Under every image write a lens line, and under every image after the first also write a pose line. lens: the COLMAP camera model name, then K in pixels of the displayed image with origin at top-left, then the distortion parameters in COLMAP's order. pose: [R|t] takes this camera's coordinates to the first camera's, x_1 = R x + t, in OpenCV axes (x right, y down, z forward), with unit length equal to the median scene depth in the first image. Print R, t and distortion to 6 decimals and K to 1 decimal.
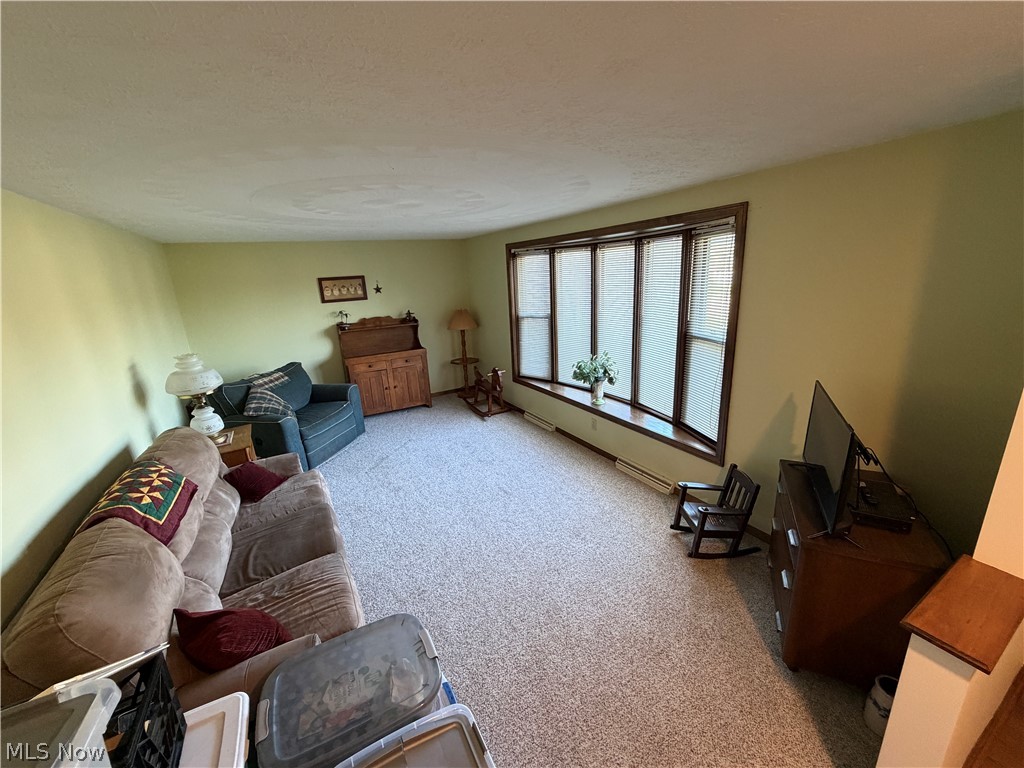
lens RADIAL K [[407.9, 0, 509.5], [0, 407.9, 385.6], [0, 0, 1]] dist [0.000159, 0.000125]
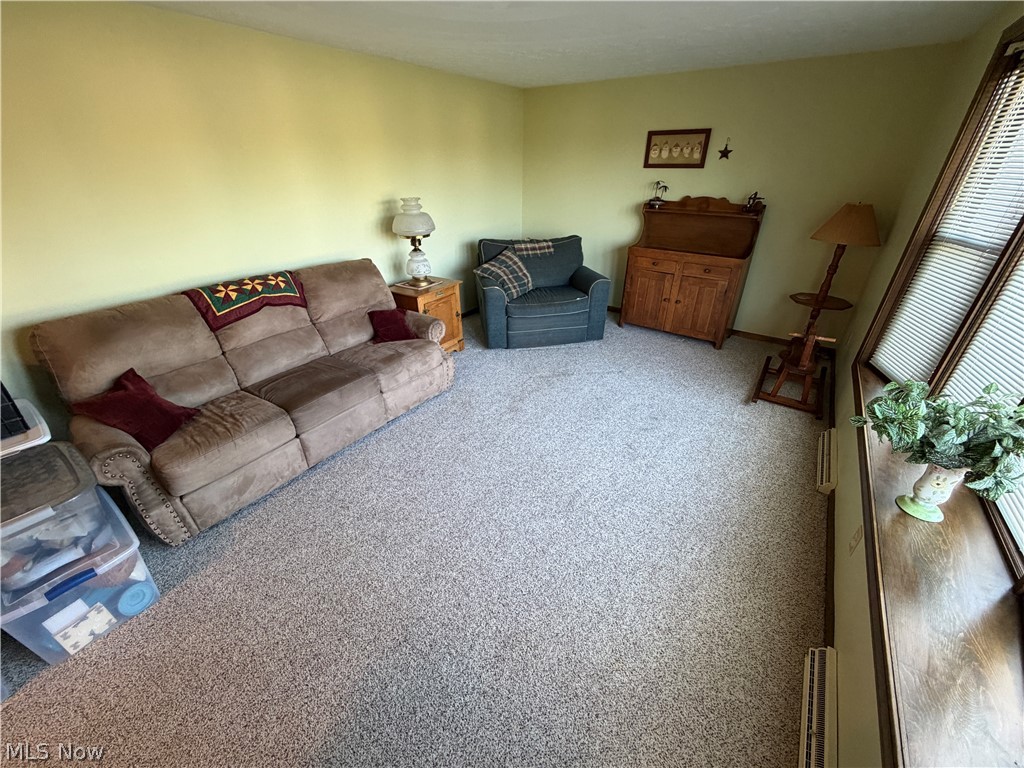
lens RADIAL K [[407.9, 0, 509.5], [0, 407.9, 385.6], [0, 0, 1]] dist [0.000159, 0.000125]
pose [[0.431948, 0.481859, -0.762386, 0.221034], [-0.265838, 0.875781, 0.402912, -0.080850], [0.861830, 0.028634, 0.506388, 0.384420]]
